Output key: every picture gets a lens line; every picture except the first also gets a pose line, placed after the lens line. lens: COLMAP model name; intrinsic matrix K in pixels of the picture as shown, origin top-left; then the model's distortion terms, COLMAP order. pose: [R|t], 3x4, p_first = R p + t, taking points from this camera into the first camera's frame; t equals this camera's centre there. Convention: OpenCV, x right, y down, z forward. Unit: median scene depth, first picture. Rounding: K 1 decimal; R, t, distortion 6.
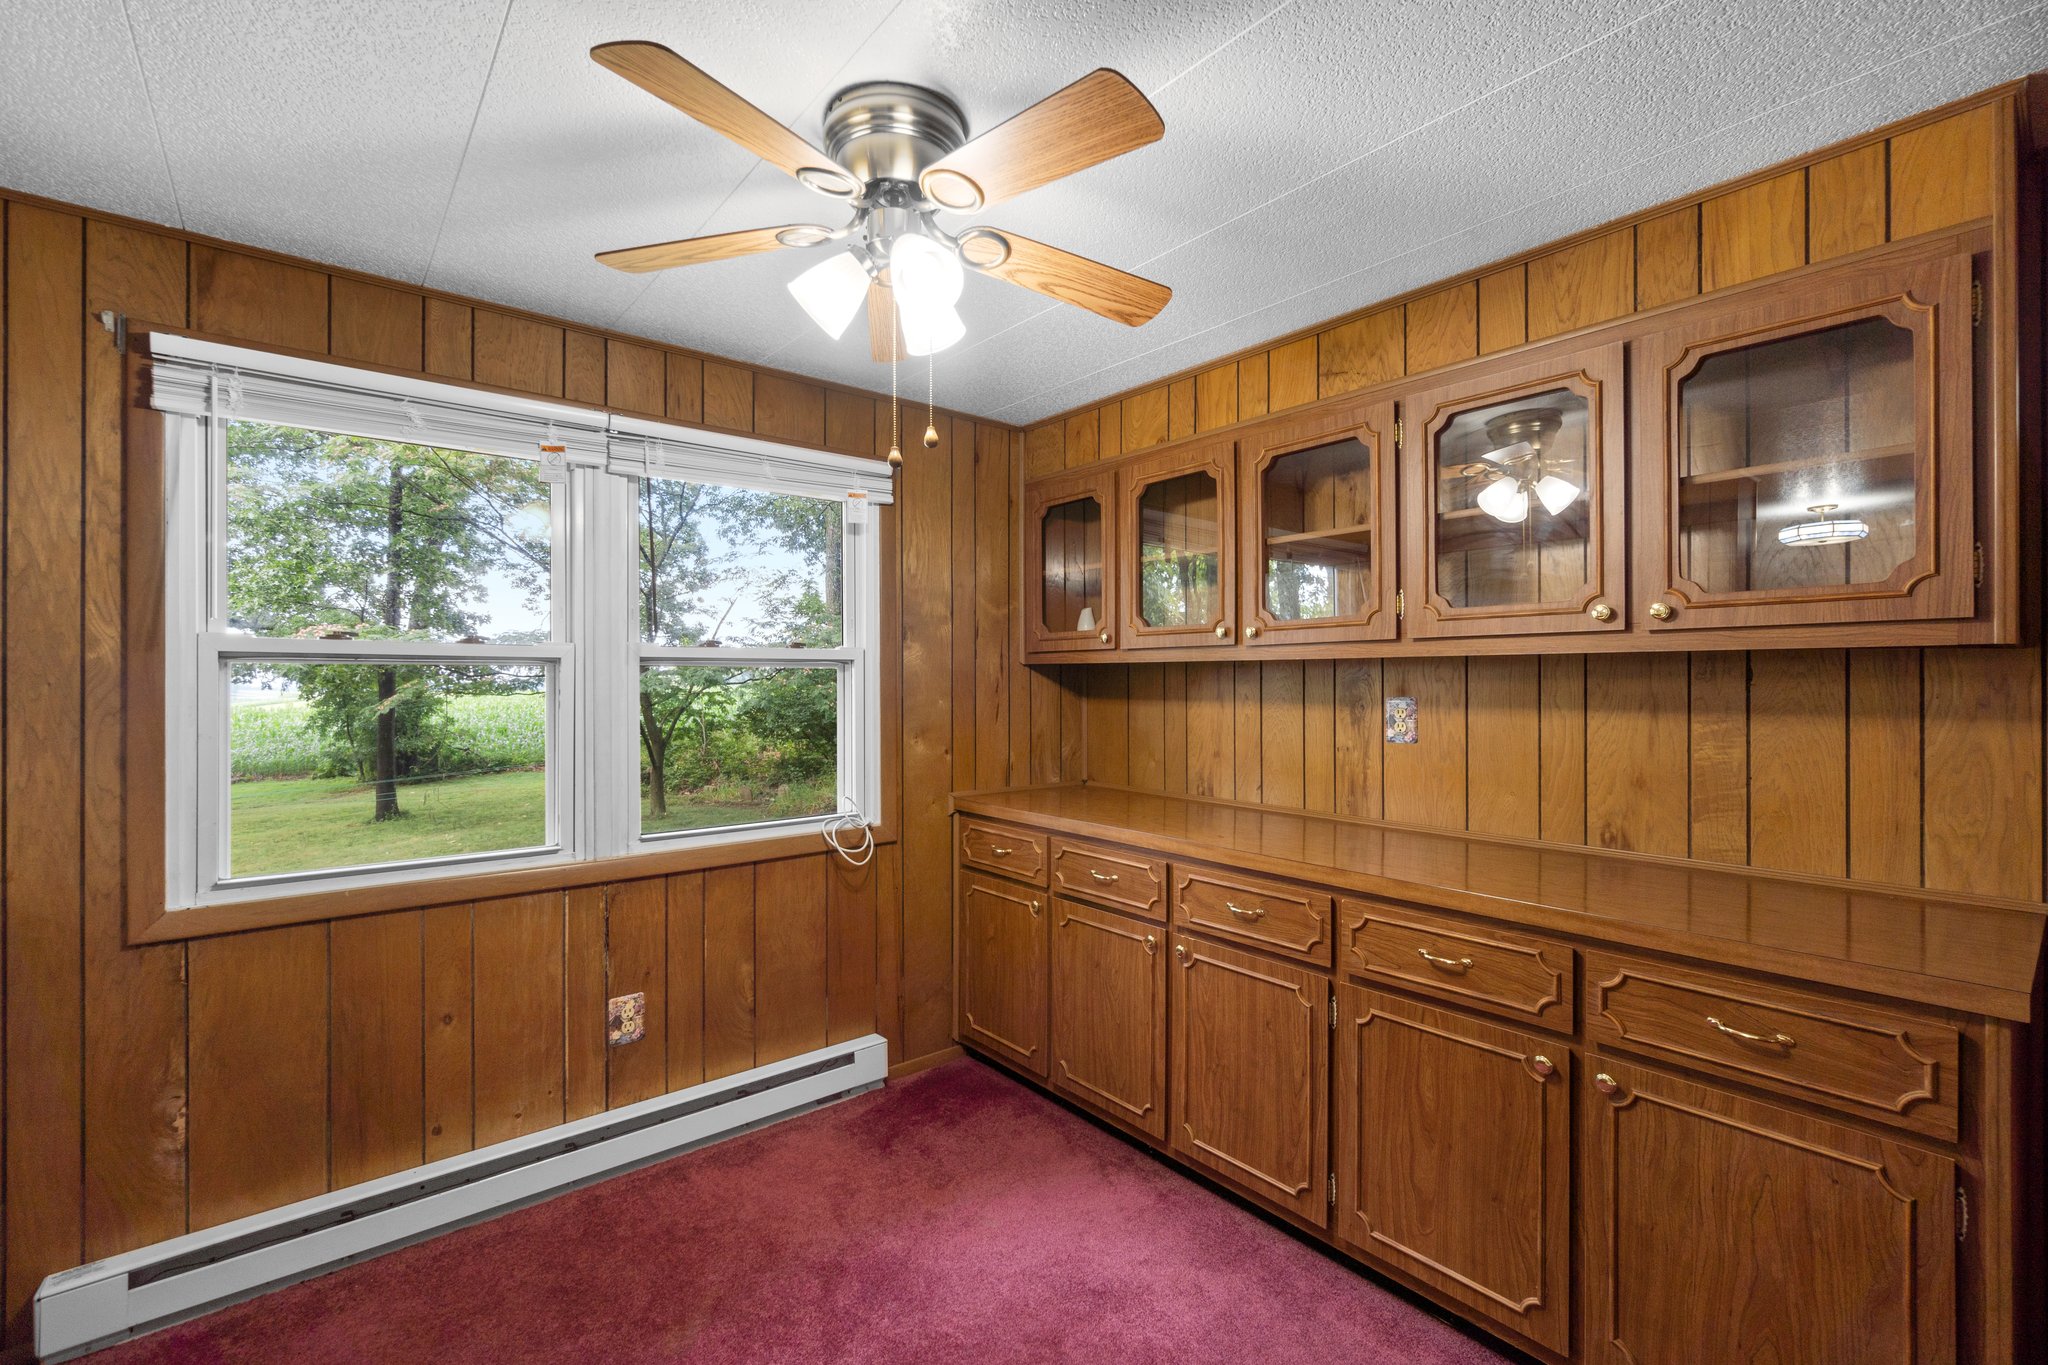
lens RADIAL K [[883.7, 0, 1024.6], [0, 883.7, 680.8], [0, 0, 1]] dist [-0.005224, 0.001178]
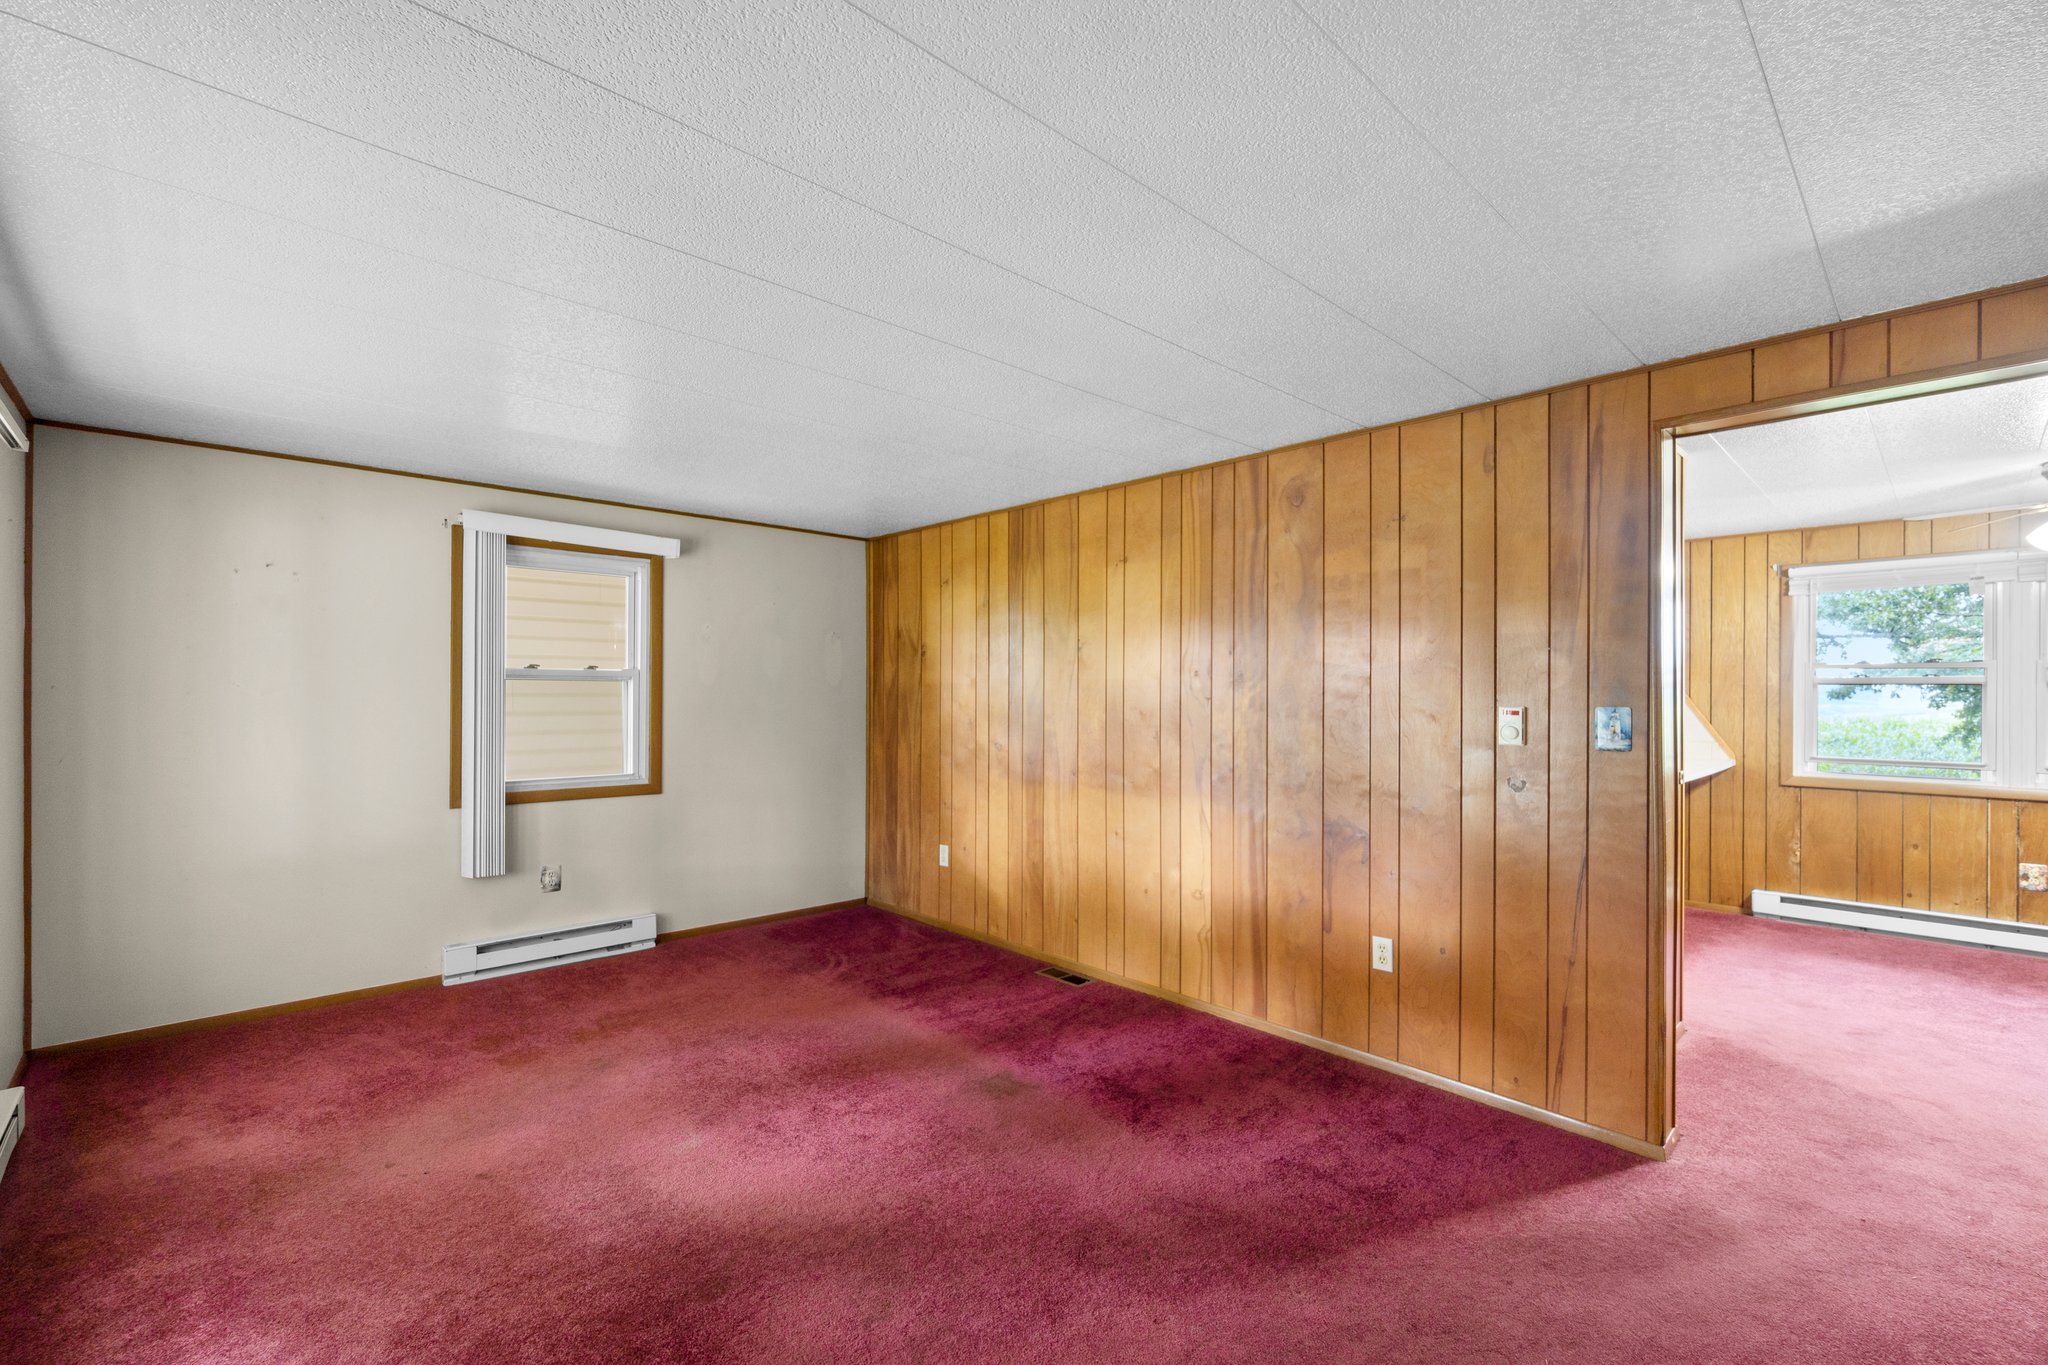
lens RADIAL K [[883.7, 0, 1001.8], [0, 883.7, 689.5], [0, 0, 1]] dist [-0.005224, 0.001178]
pose [[0.053460, 0.002008, -0.998568, 1.602968], [-0.003456, 0.999992, 0.001825, -0.006303], [0.998564, 0.003354, 0.053466, -1.583018]]
